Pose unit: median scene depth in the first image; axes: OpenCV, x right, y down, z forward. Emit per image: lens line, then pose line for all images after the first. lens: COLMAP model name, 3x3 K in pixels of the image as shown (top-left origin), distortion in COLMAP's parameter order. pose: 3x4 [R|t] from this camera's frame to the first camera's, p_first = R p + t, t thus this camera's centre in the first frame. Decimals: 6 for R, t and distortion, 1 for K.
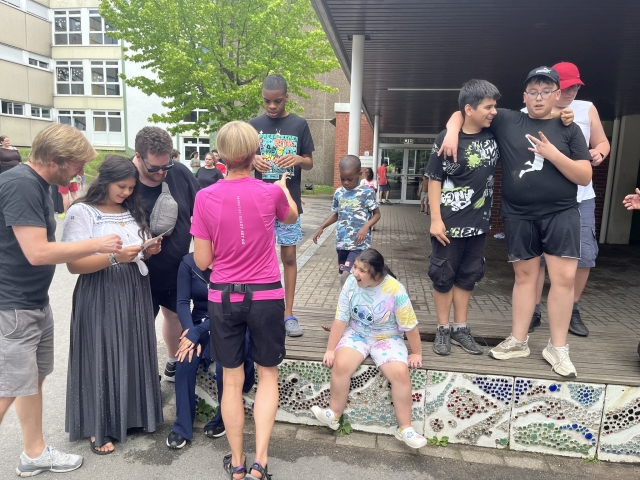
lens RADIAL K [[484.1, 0, 324.5], [0, 484.1, 245.2], [0, 0, 1]] dist [0.082316, -0.116987]
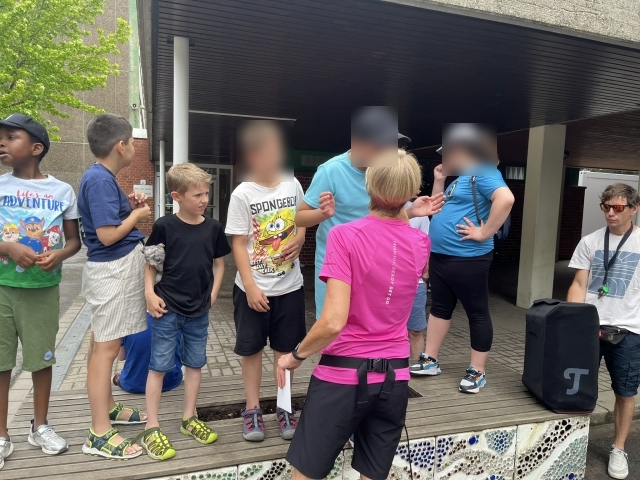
lens RADIAL K [[484.1, 0, 316.3], [0, 484.1, 246.0], [0, 0, 1]] dist [0.082316, -0.116987]
pose [[0.897826, -0.038944, 0.438624, -0.103033], [0.065529, 0.996807, -0.045629, -0.024950], [-0.435447, 0.069709, 0.897511, 0.179760]]
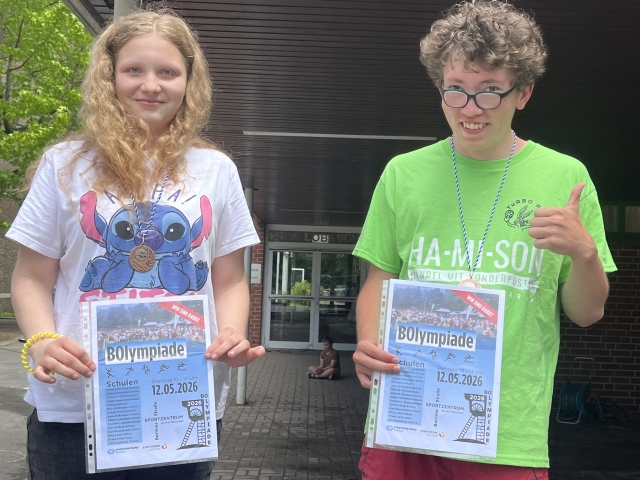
lens RADIAL K [[840.0, 0, 332.1], [0, 840.0, 242.2], [0, 0, 1]] dist [0.062632, 0.000000]
pose [[0.987549, 0.013293, 0.156747, 0.130725], [0.019762, 0.978046, -0.207450, -0.029616], [-0.156063, 0.207965, 0.965606, 0.239990]]
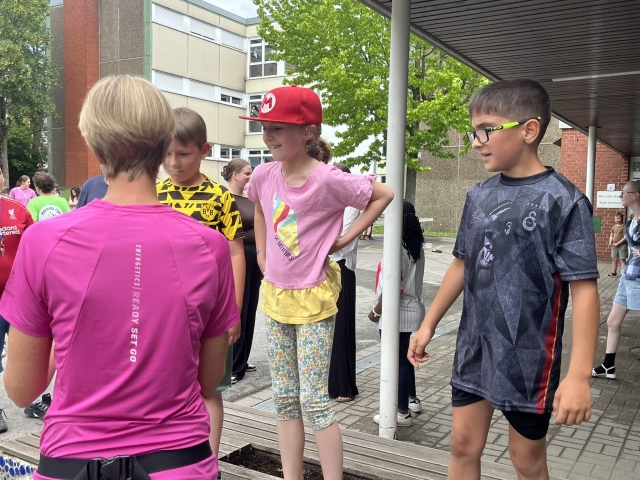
lens RADIAL K [[641.8, 0, 314.9], [0, 641.8, 246.9], [0, 0, 1]] dist [0.047704, 0.000000]
pose [[0.910870, 0.015400, -0.412405, 0.324246], [-0.060260, 0.993556, -0.095994, -0.004643], [0.408269, 0.112289, 0.905929, 0.216474]]
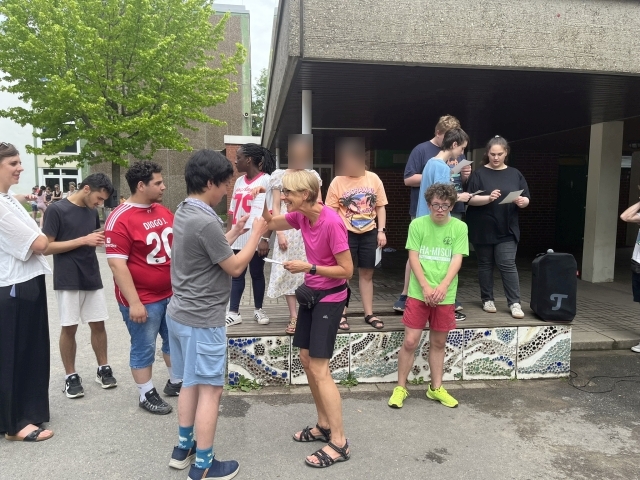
lens RADIAL K [[484.1, 0, 323.9], [0, 484.1, 244.8], [0, 0, 1]] dist [0.082316, -0.116987]
pose [[0.962318, -0.053212, 0.266670, -0.246219], [0.068505, 0.996477, -0.048371, 0.035066], [-0.263157, 0.064817, 0.962573, -0.203489]]
